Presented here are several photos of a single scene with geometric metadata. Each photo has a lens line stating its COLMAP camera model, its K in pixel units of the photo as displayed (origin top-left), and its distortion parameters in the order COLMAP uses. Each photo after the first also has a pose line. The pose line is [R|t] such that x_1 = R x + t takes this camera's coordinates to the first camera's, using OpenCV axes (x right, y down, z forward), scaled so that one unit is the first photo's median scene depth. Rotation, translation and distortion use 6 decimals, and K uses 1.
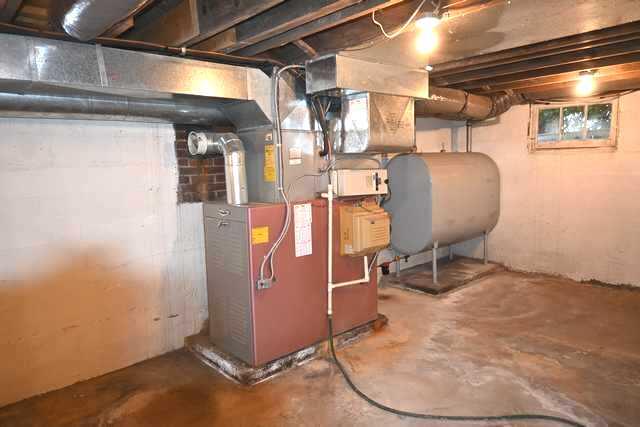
lens RADIAL K [[433.6, 0, 320.0], [0, 433.6, 213.5], [0, 0, 1]] dist [-0.003669, 0.001784]
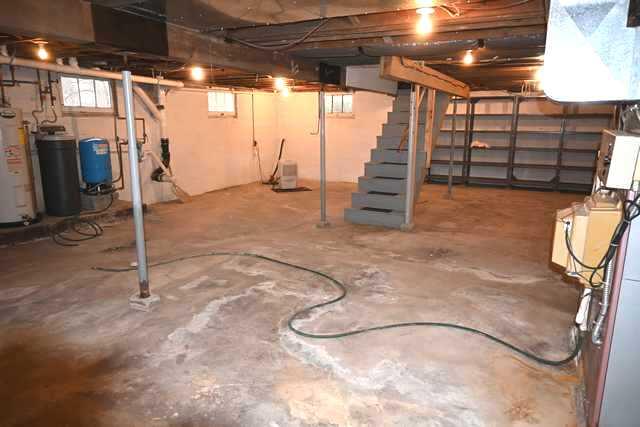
lens RADIAL K [[433.6, 0, 320.0], [0, 433.6, 213.5], [0, 0, 1]] dist [-0.003669, 0.001784]
pose [[-0.941194, 0.097244, -0.323570, 0.753407], [-0.014236, 0.945421, 0.325541, -0.210431], [0.337566, 0.311003, -0.888440, 1.656903]]
